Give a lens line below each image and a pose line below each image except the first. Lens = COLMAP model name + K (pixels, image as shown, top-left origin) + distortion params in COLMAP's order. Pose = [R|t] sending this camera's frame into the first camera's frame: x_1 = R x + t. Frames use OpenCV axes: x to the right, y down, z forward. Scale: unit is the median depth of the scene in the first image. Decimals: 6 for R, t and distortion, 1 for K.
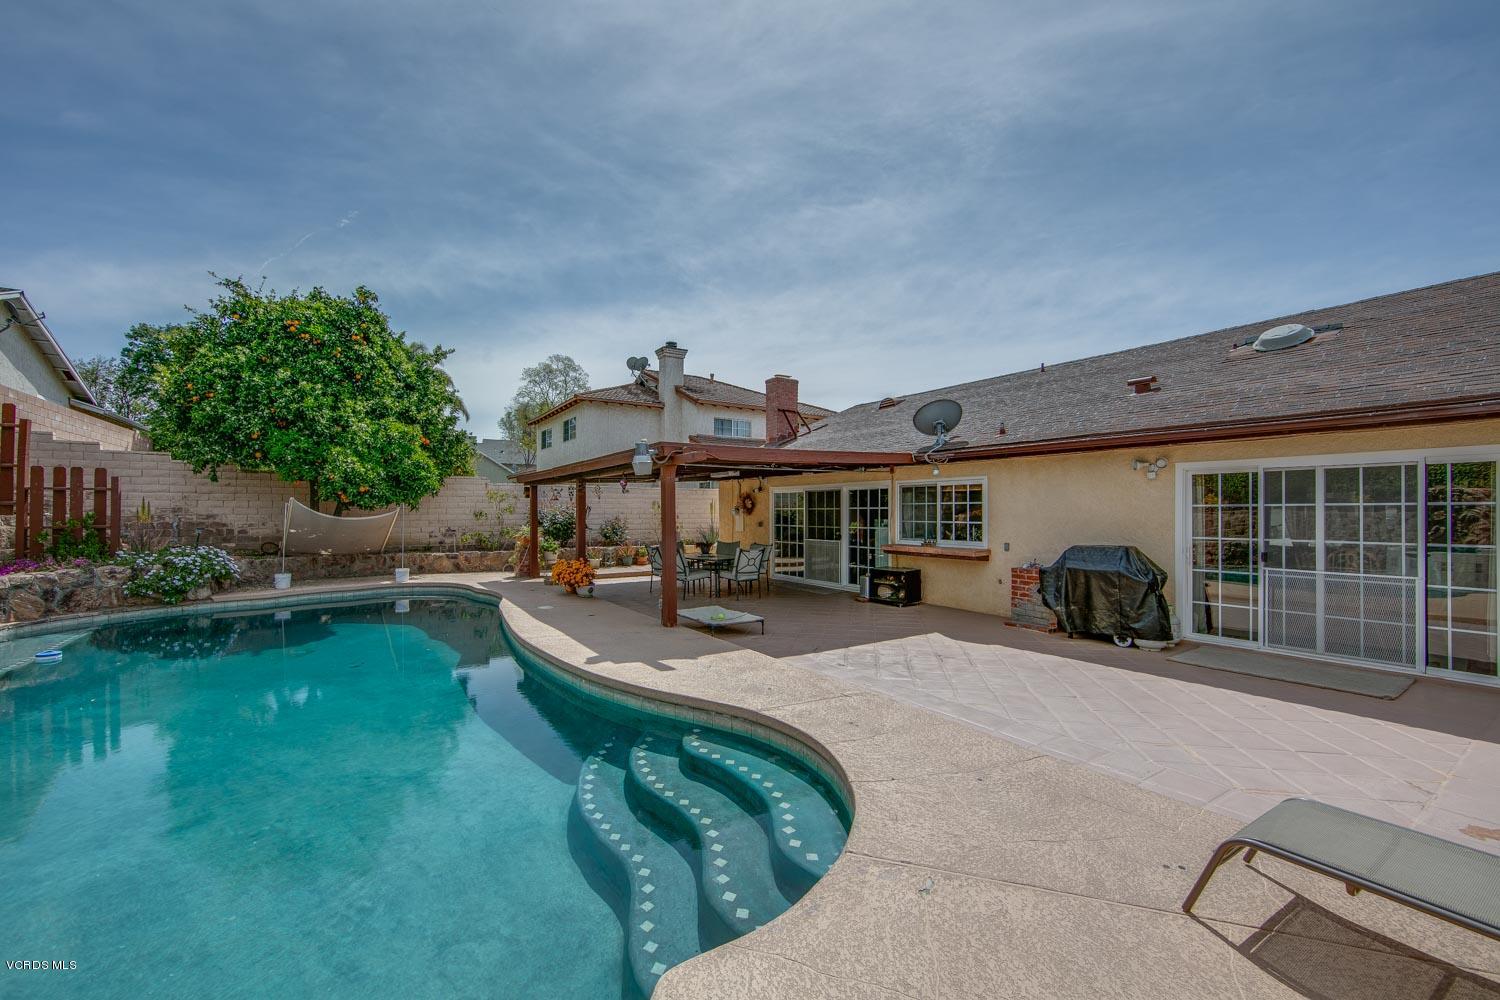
lens RADIAL K [[599.6, 0, 739.7], [0, 599.6, 504.0], [0, 0, 1]] dist [-0.004631, 0.000956]
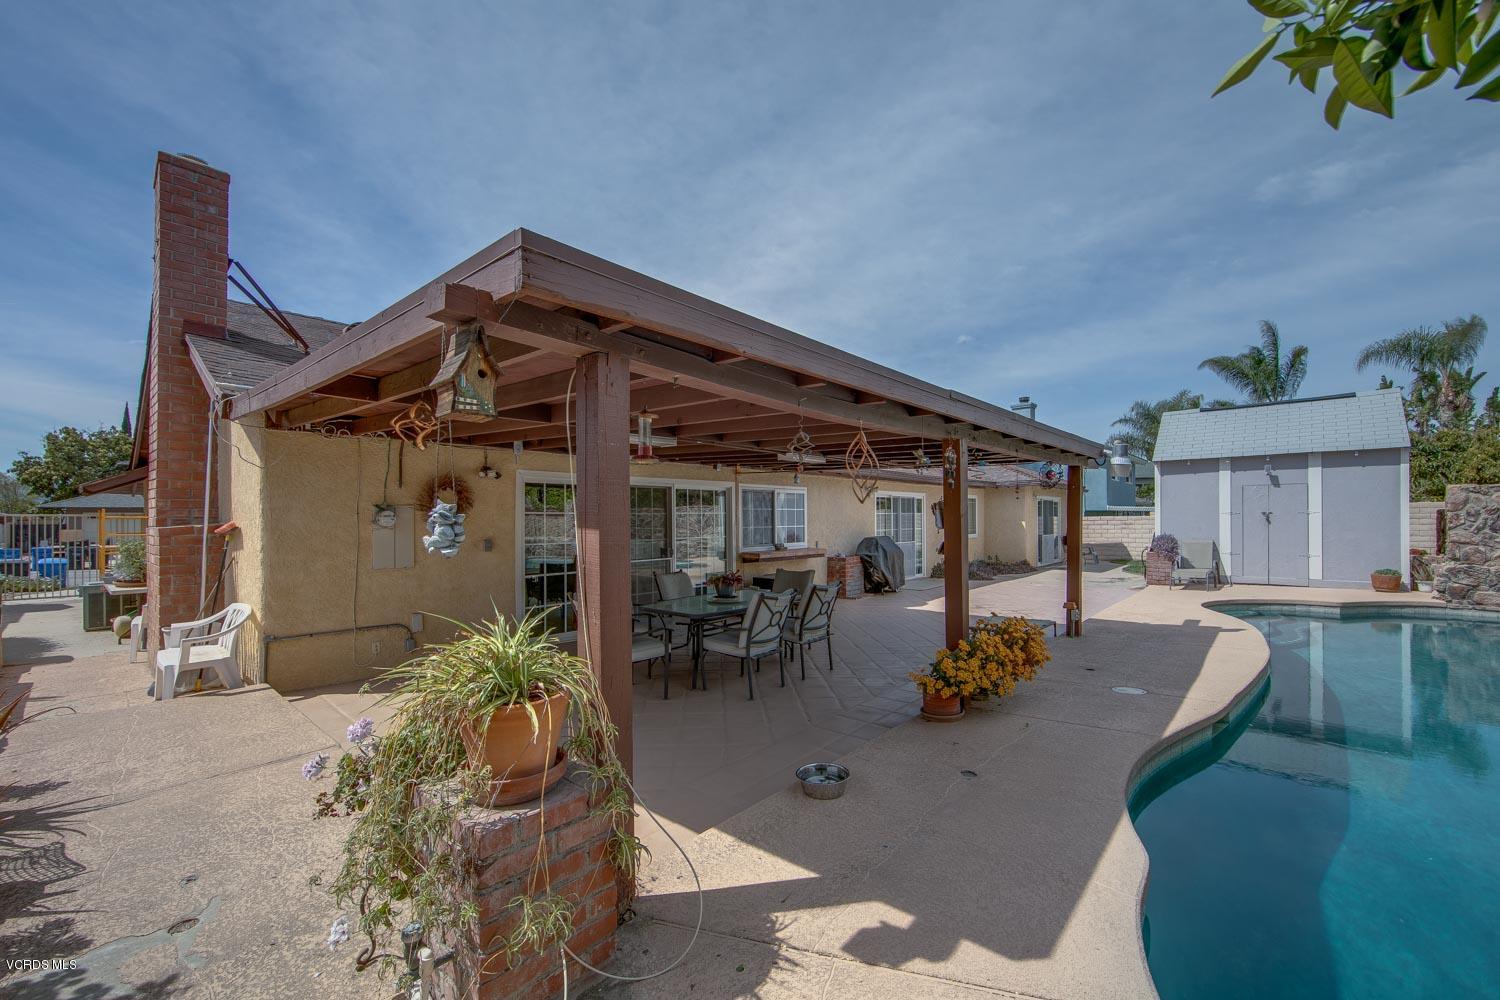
lens RADIAL K [[599.6, 0, 748.0], [0, 599.6, 511.2], [0, 0, 1]] dist [-0.004631, 0.000956]
pose [[-0.298131, 0.013813, 0.954425, -0.556165], [-0.006958, 0.999837, -0.016644, 0.016730], [-0.954500, -0.011603, -0.297987, 1.122150]]
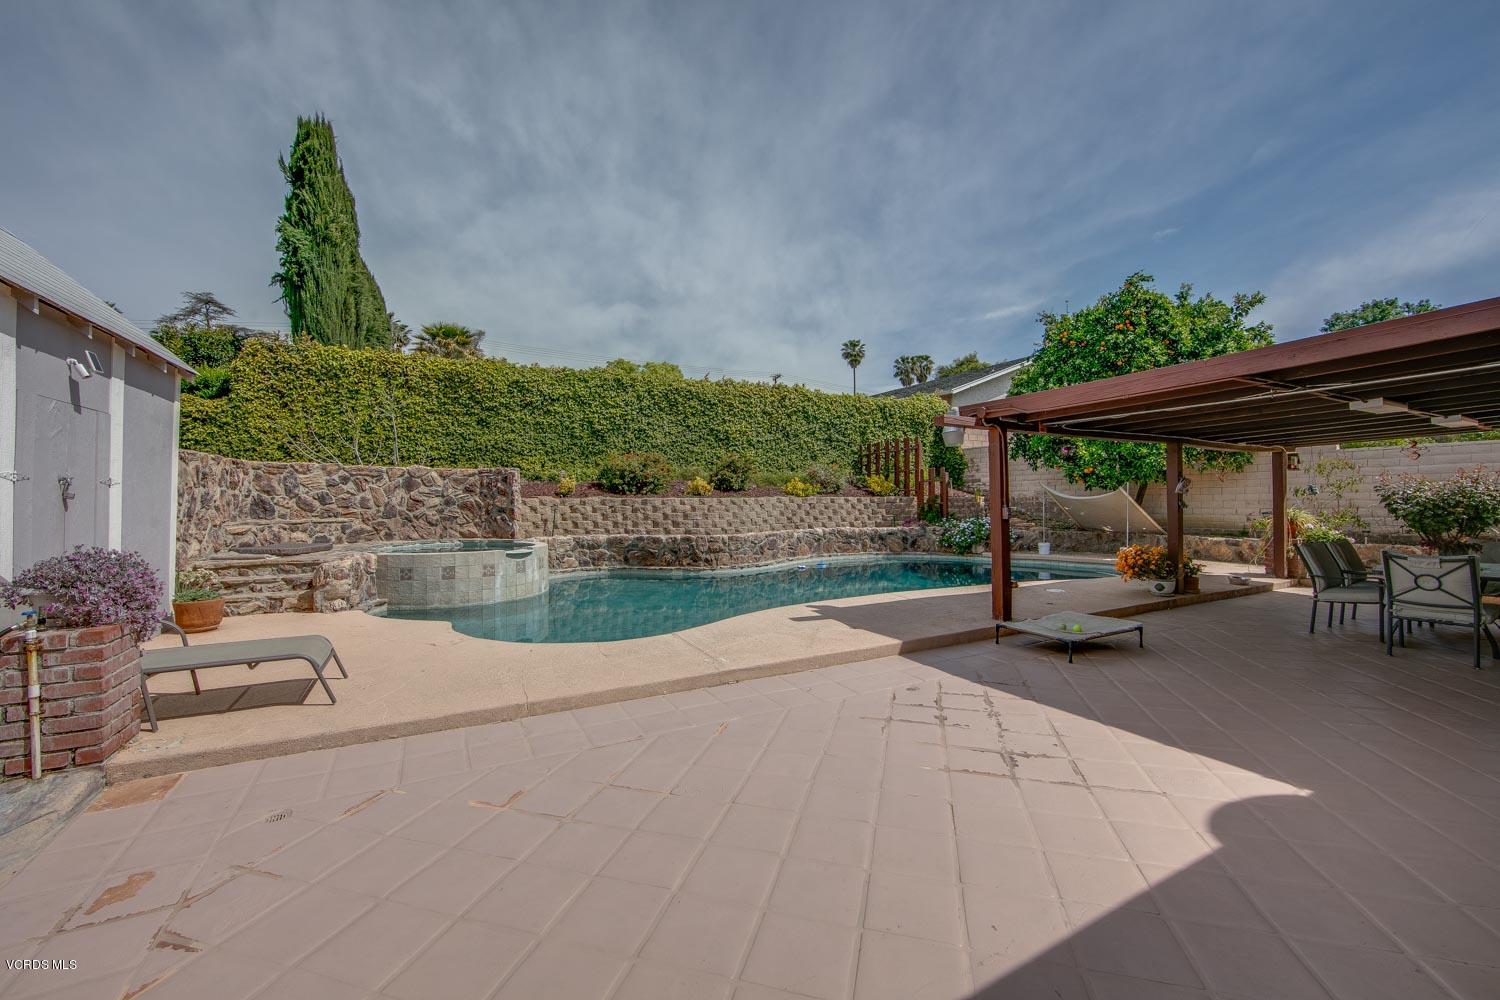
lens RADIAL K [[599.6, 0, 753.3], [0, 599.6, 495.0], [0, 0, 1]] dist [-0.004631, 0.000956]
pose [[-0.070121, -0.011587, -0.997471, 0.480879], [0.020687, 0.999701, -0.013067, 0.020254], [0.997324, -0.021551, -0.069861, 0.455316]]
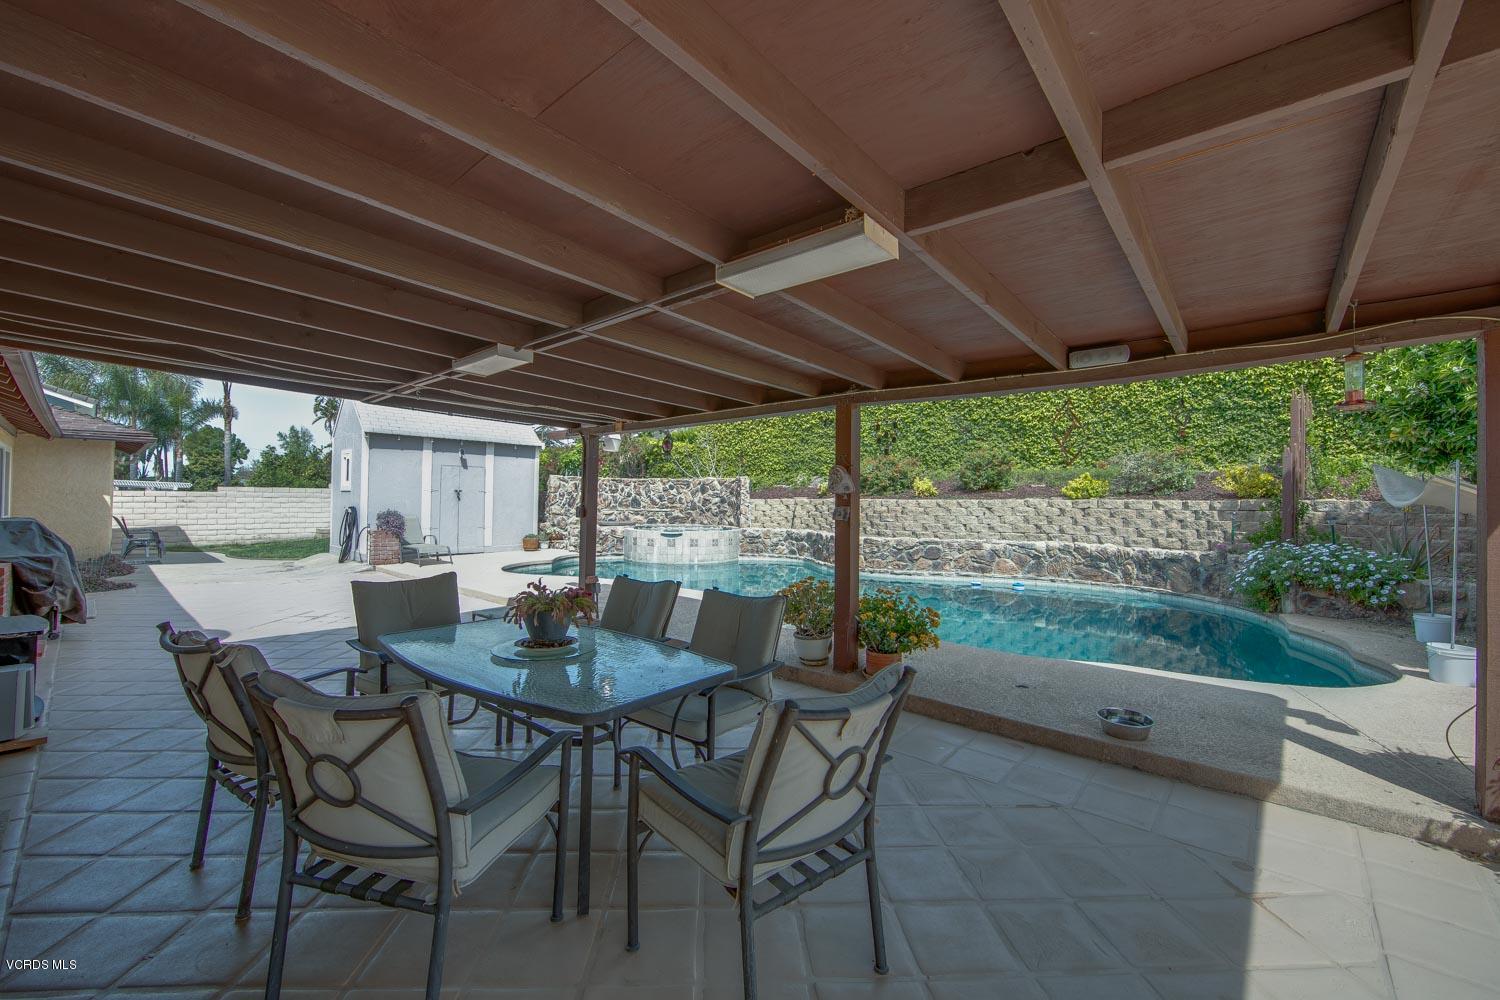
lens RADIAL K [[599.6, 0, 743.8], [0, 599.6, 498.2], [0, 0, 1]] dist [-0.004631, 0.000956]
pose [[-0.963821, -0.011441, -0.266306, -0.062801], [-0.006377, 0.999782, -0.019871, 0.030201], [0.266475, -0.017454, -0.963684, 1.239272]]
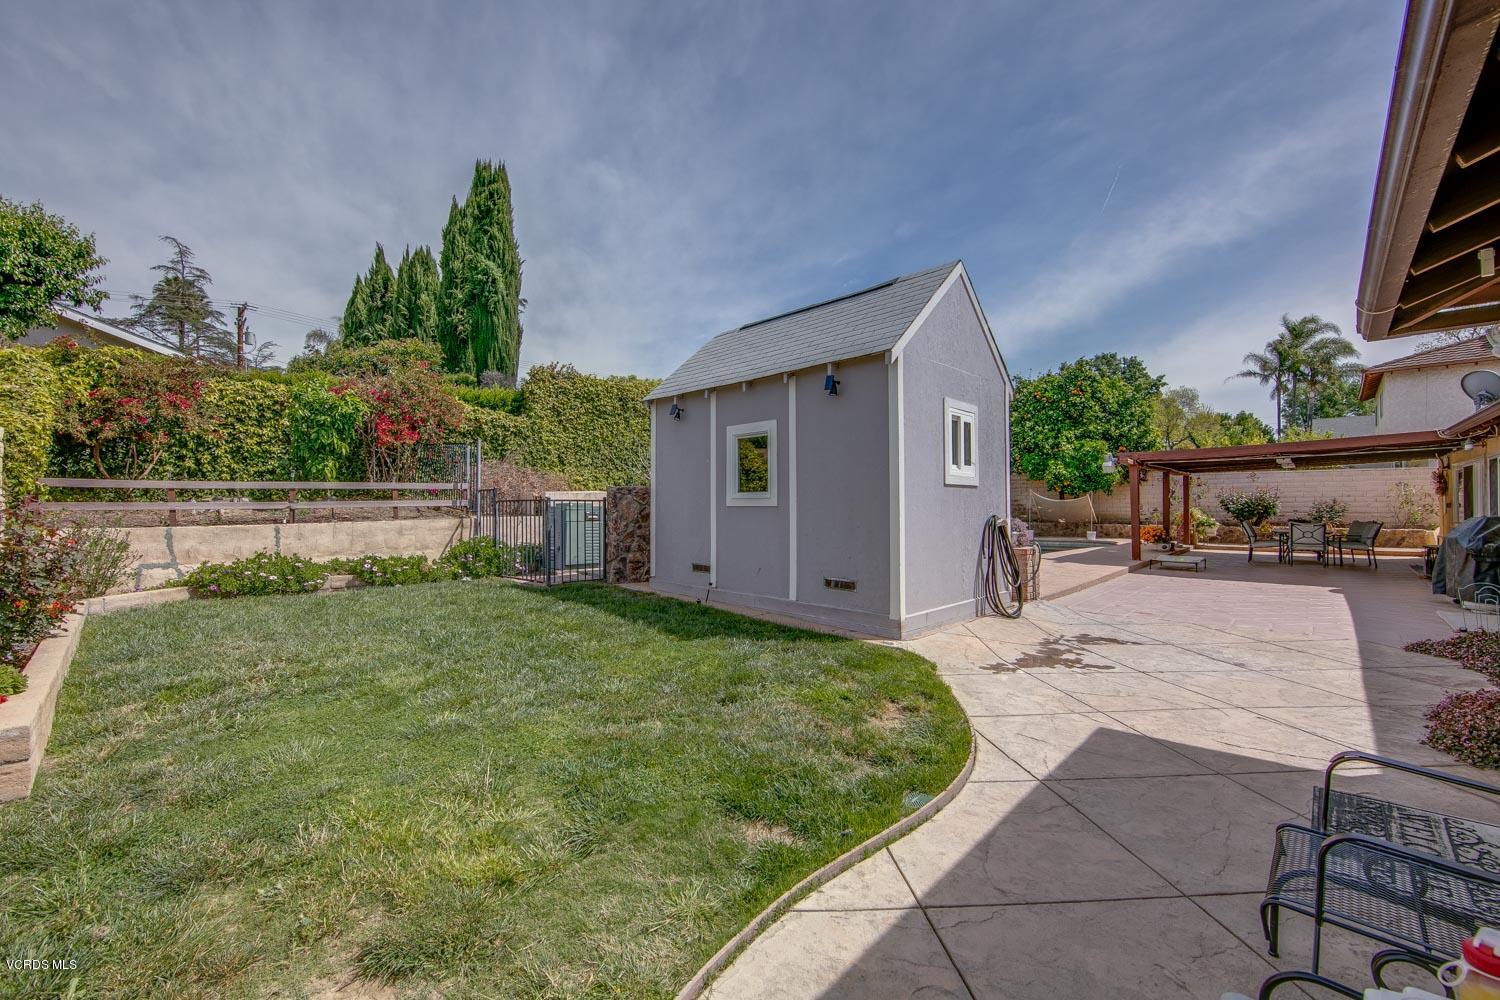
lens RADIAL K [[599.6, 0, 736.9], [0, 599.6, 507.9], [0, 0, 1]] dist [-0.004631, 0.000956]
pose [[0.217446, 0.004786, -0.976061, 0.824913], [0.016548, 0.999826, 0.008589, 0.014041], [0.975932, -0.018019, 0.217329, -0.293557]]
